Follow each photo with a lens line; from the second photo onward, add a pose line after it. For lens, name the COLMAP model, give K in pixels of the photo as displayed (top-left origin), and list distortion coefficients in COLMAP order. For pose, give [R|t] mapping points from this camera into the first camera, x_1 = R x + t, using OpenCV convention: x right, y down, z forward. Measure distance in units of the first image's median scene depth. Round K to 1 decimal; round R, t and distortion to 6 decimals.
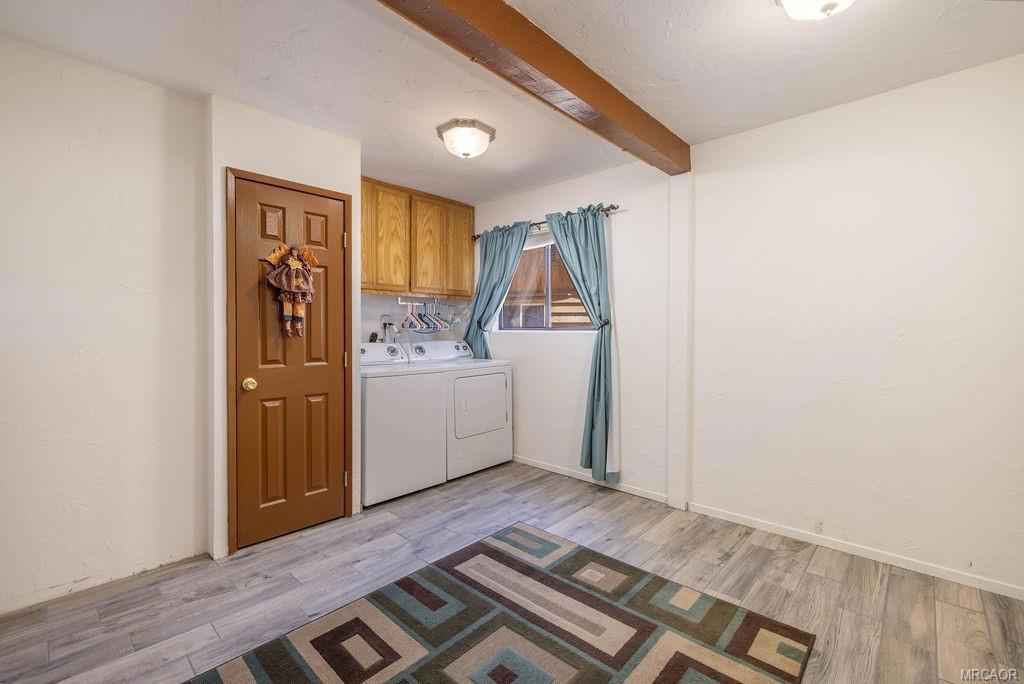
lens RADIAL K [[434.7, 0, 511.5], [0, 434.7, 335.1], [0, 0, 1]] dist [-0.002649, -0.000441]
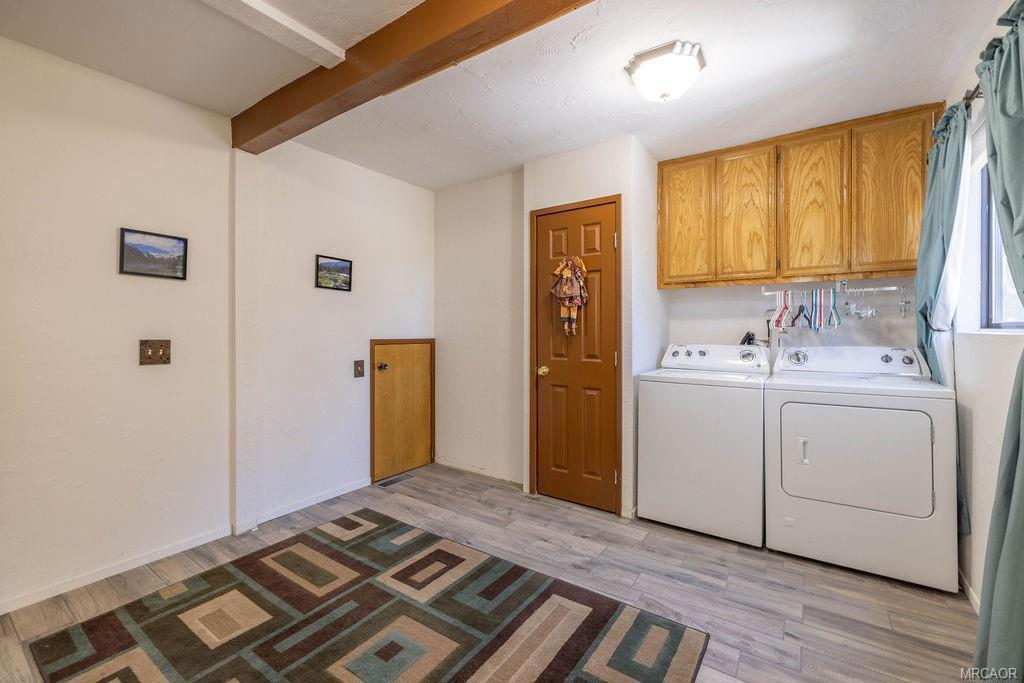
lens RADIAL K [[434.7, 0, 511.5], [0, 434.7, 335.3], [0, 0, 1]] dist [-0.002649, -0.000441]
pose [[0.146434, 0.011178, -0.989157, 0.611830], [-0.009654, 0.999905, 0.009870, -0.006231], [0.989173, 0.008104, 0.146528, 0.645739]]
